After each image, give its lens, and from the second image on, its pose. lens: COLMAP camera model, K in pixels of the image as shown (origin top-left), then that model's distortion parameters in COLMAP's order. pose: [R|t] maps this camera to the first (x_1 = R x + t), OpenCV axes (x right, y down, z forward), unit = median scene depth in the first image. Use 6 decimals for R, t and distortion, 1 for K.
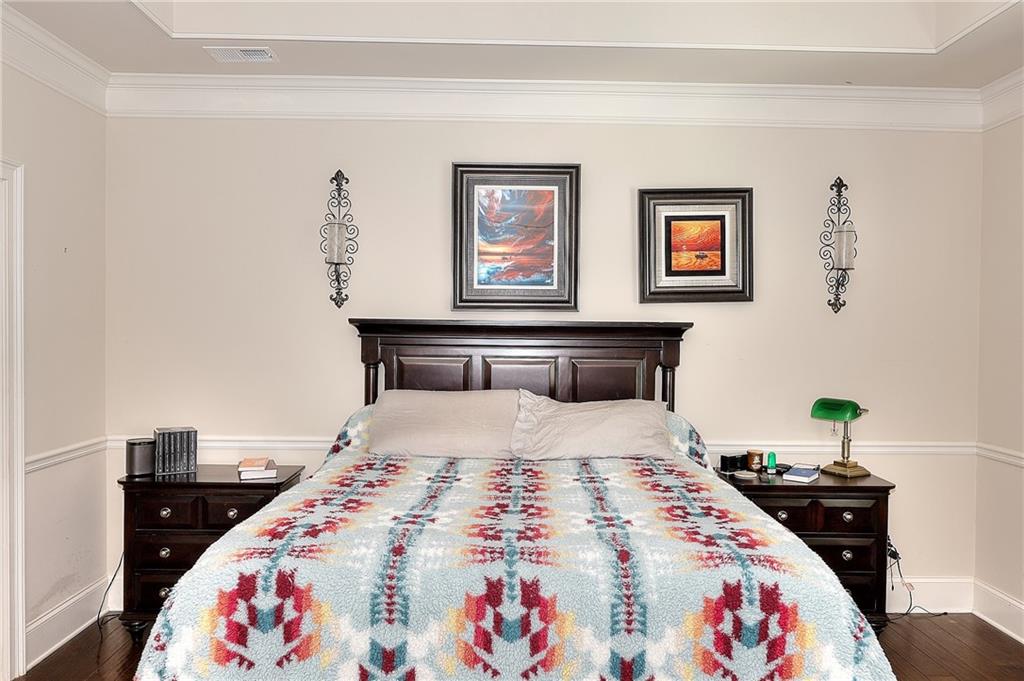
lens RADIAL K [[728.8, 0, 511.7], [0, 728.8, 335.4], [0, 0, 1]] dist [-0.018016, 0.001285]
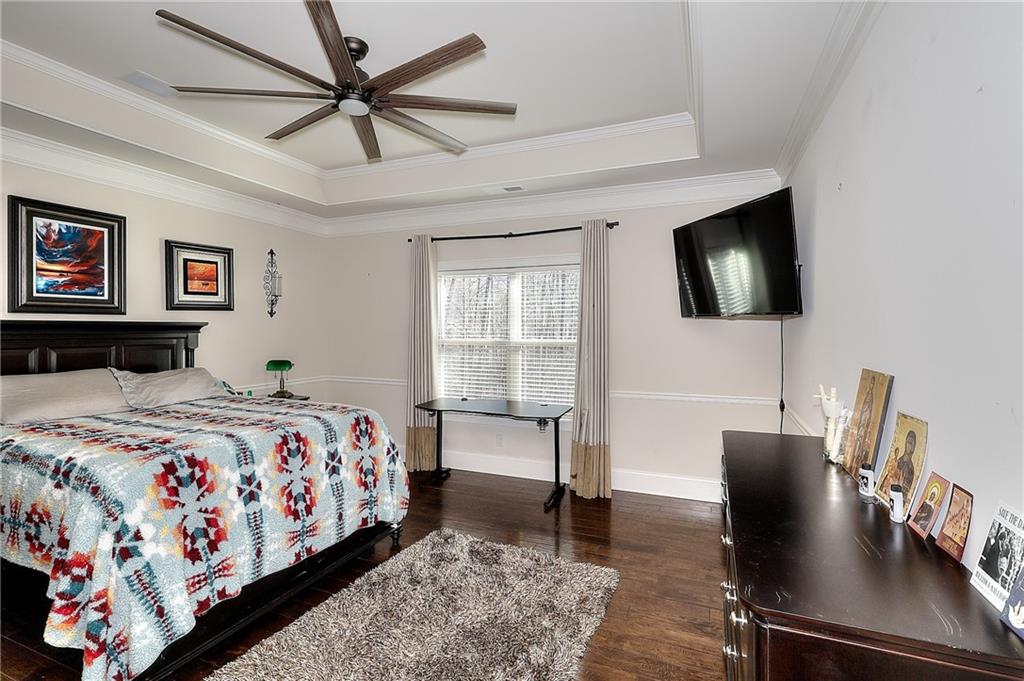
lens RADIAL K [[475.1, 0, 513.5], [0, 475.1, 333.7], [0, 0, 1]] dist [-0.005053, -0.001146]
pose [[0.398993, -0.021023, 0.916713, -0.483969], [0.009599, 0.999778, 0.018751, -0.004525], [-0.916904, 0.001318, 0.399106, -0.123254]]
